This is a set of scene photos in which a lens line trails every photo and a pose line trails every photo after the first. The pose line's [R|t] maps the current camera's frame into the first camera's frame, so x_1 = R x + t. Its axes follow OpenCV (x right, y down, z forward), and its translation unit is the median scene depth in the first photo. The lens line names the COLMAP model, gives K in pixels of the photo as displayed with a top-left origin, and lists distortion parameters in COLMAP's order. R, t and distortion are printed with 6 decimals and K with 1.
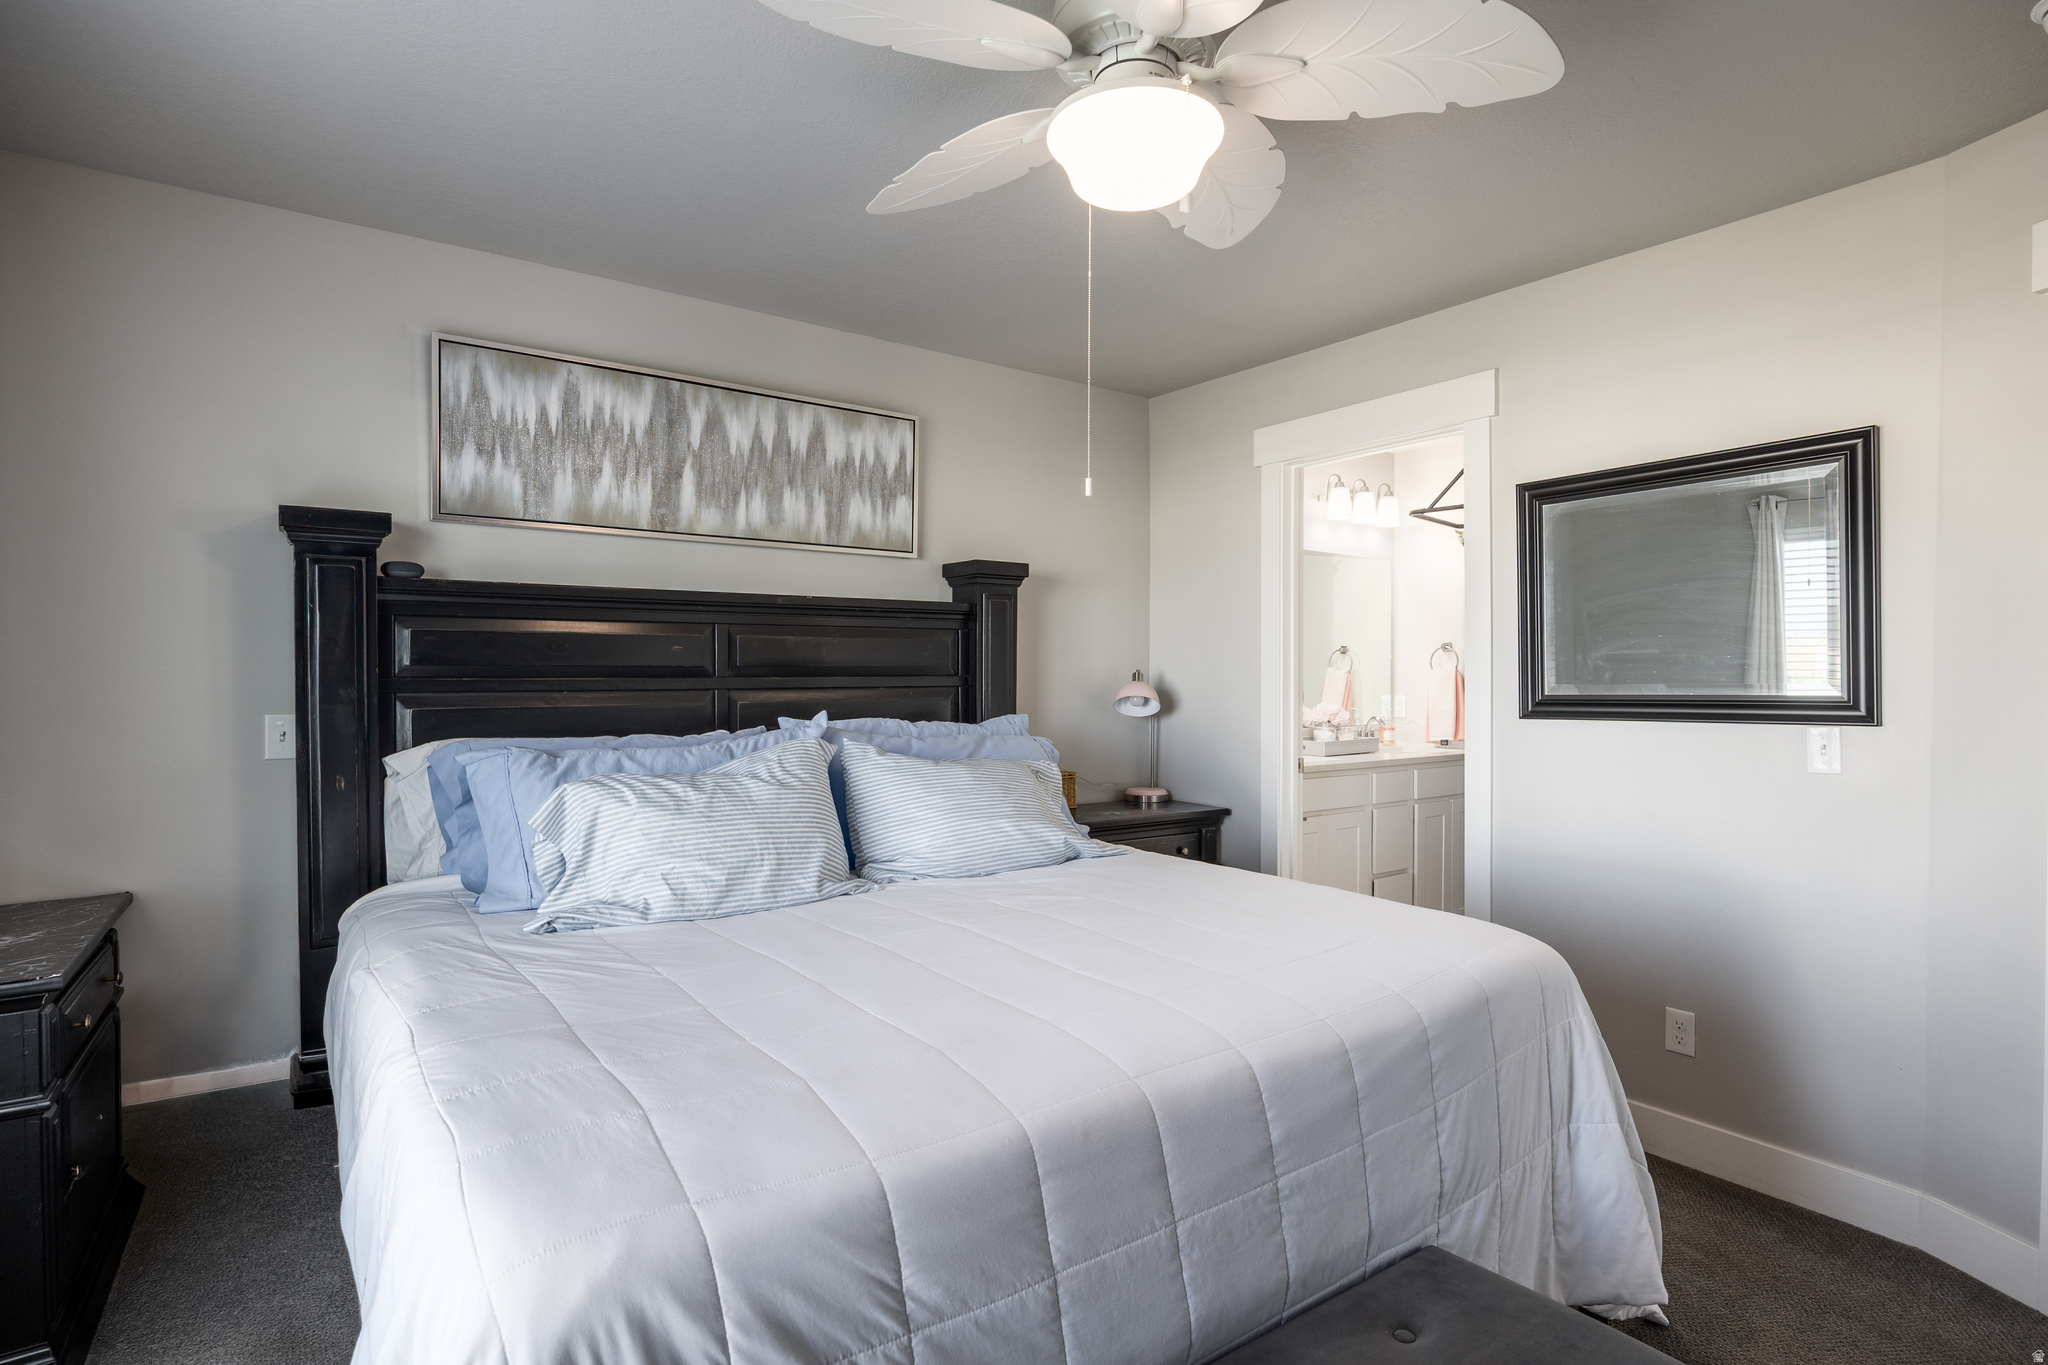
lens RADIAL K [[1009.2, 0, 1024.0], [0, 1009.2, 682.5], [0, 0, 1]] dist [-0.004822, -0.000931]
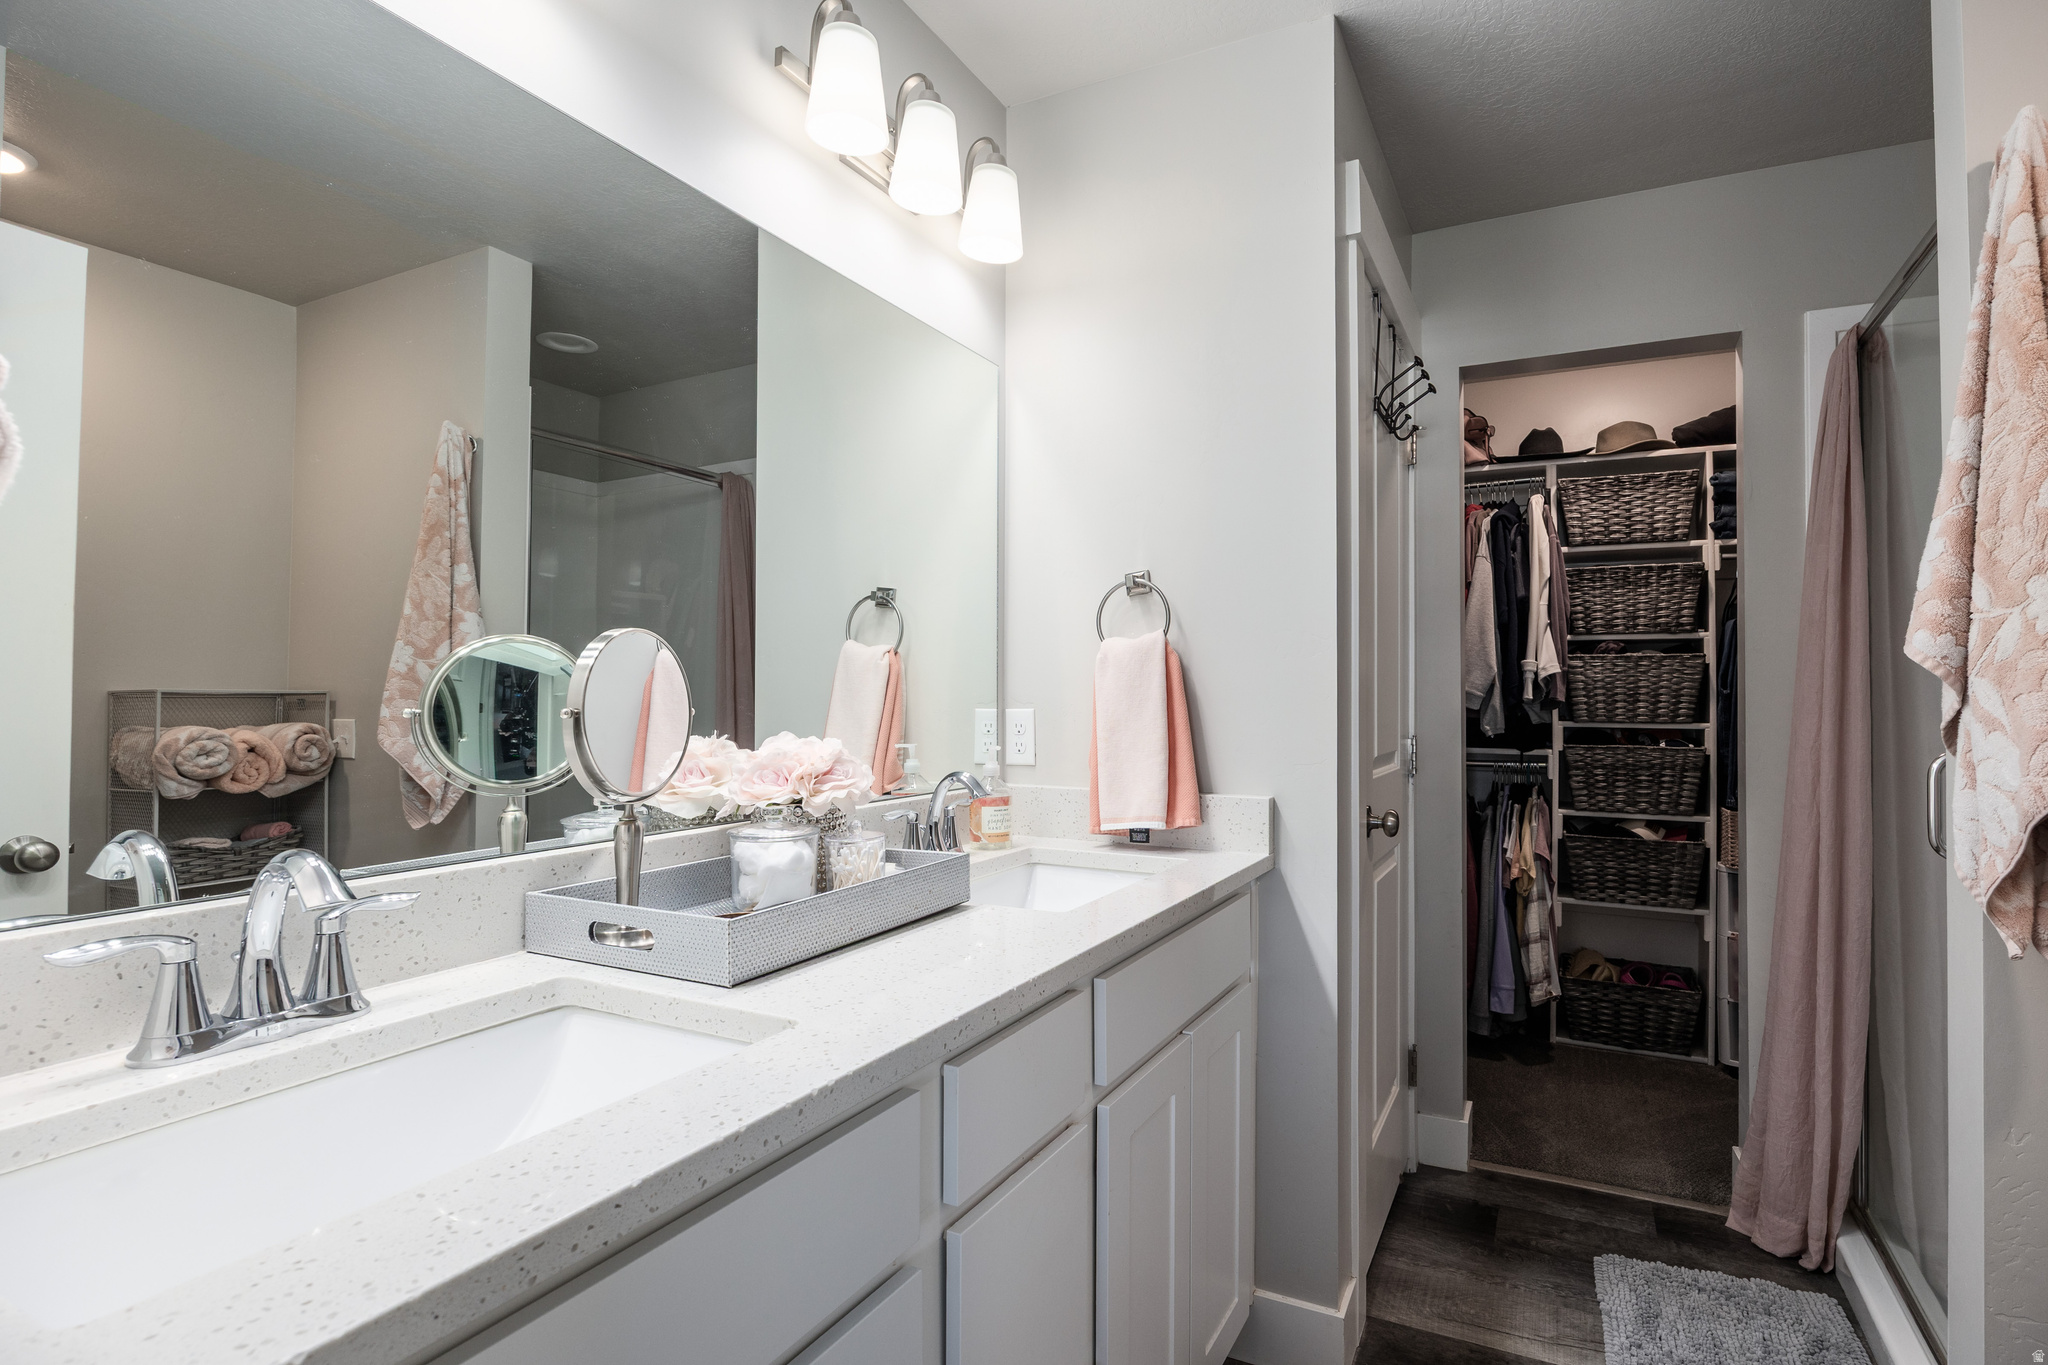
lens RADIAL K [[958.2, 0, 1024.0], [0, 958.2, 682.5], [0, 0, 1]] dist [-0.050730, 0.000008]
pose [[0.917795, 0.007052, 0.396993, 0.259159], [0.002766, 0.999704, -0.024153, 0.012979], [-0.397046, 0.023266, 0.917504, 0.750007]]
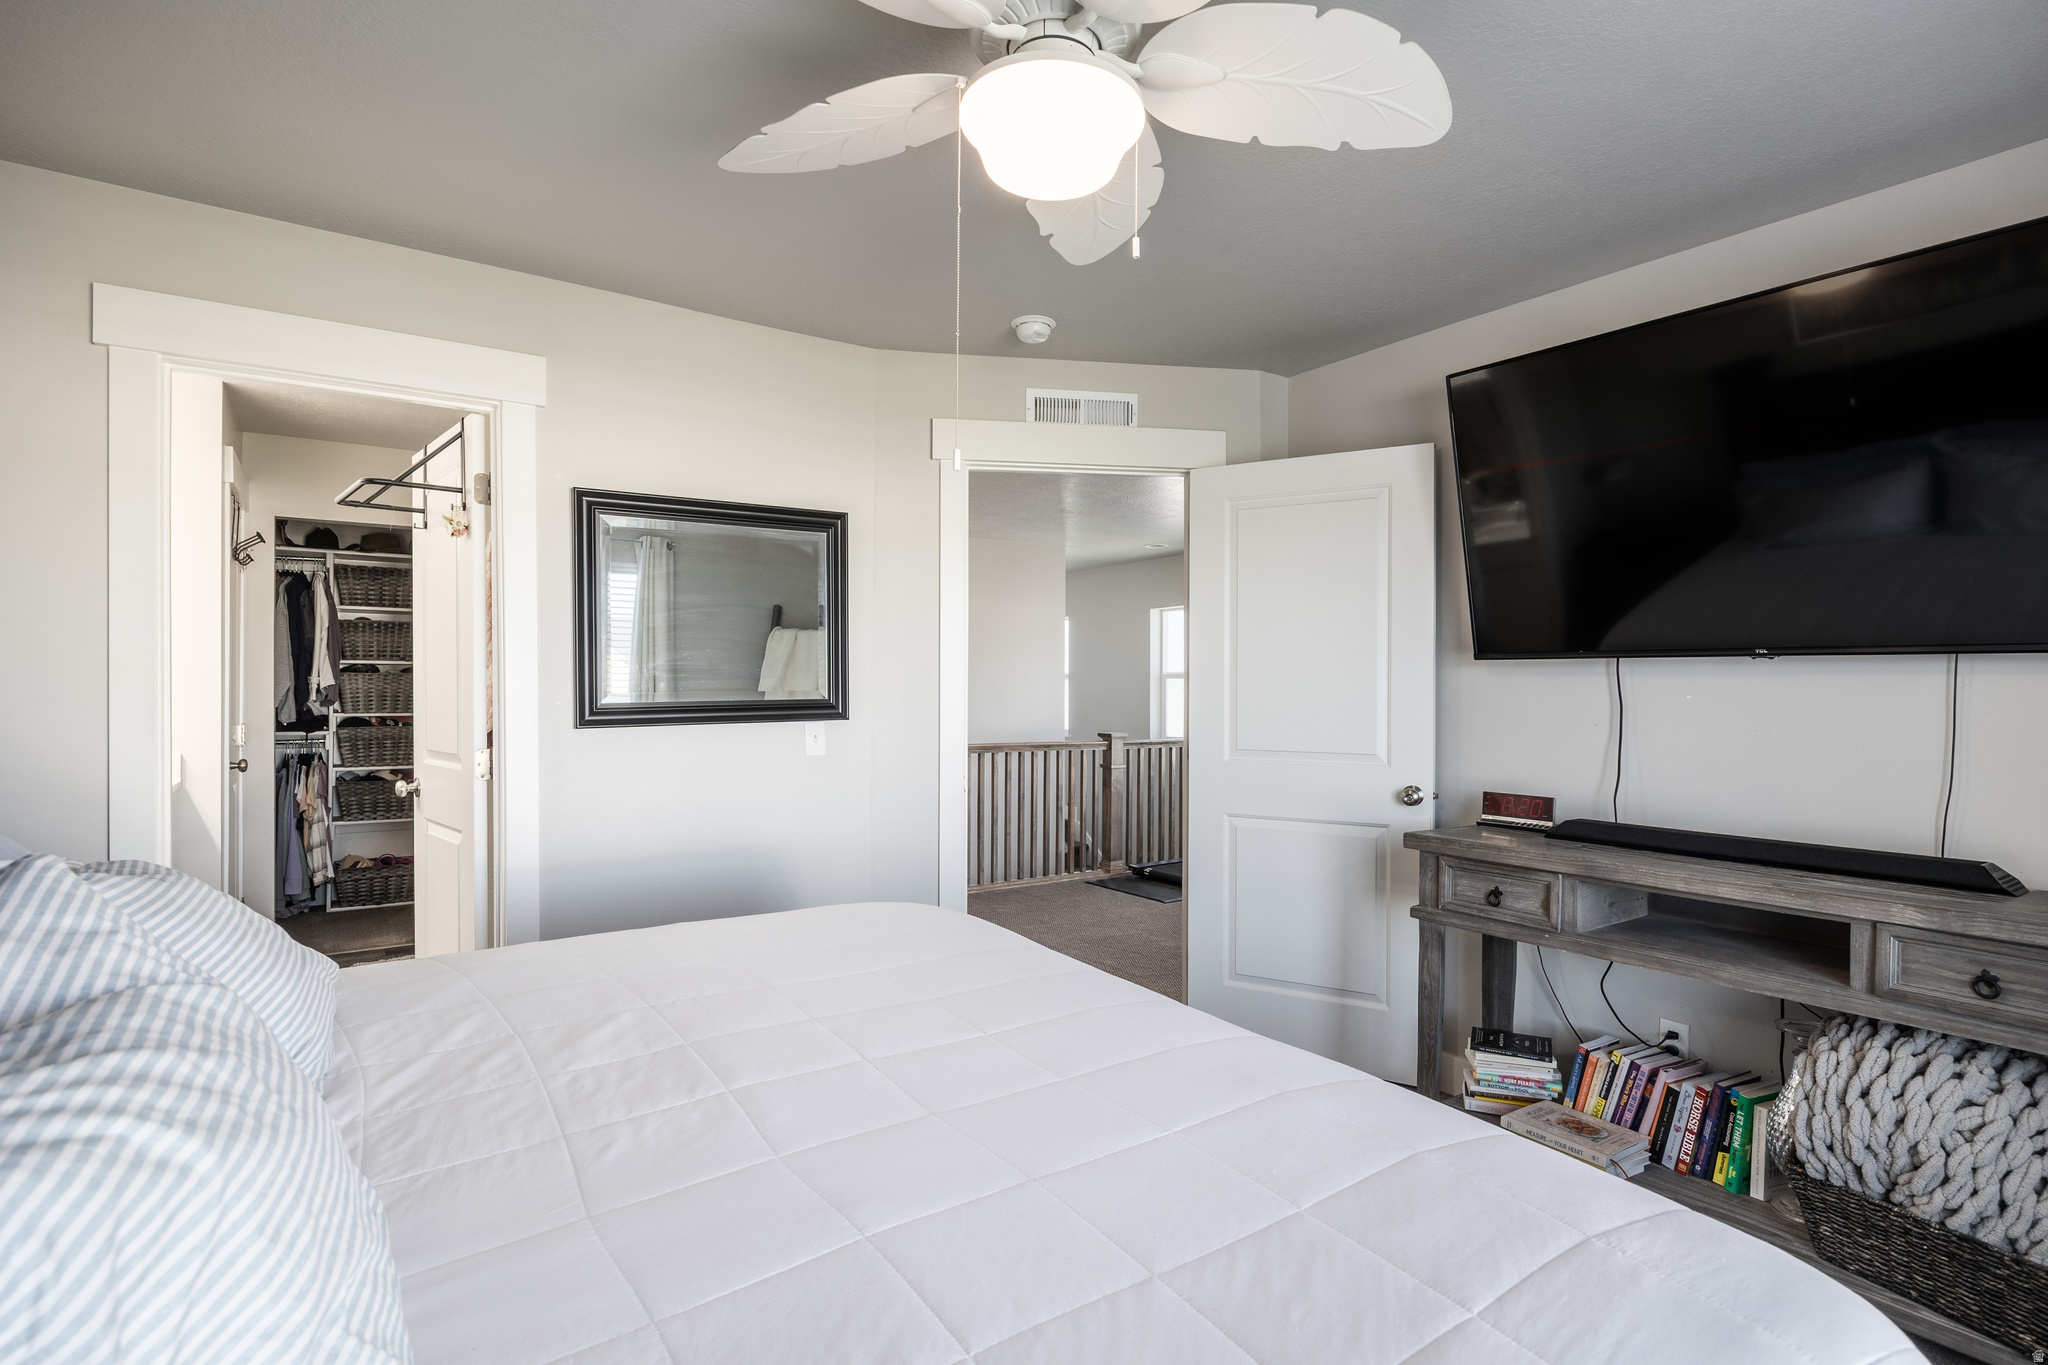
lens RADIAL K [[989.2, 0, 1024.0], [0, 989.2, 682.5], [0, 0, 1]] dist [-0.000759, -0.000040]
pose [[0.040758, 0.003362, 0.999163, -0.278745], [0.007007, 0.999969, -0.003651, -0.001701], [-0.999144, 0.007150, 0.040733, 0.336308]]
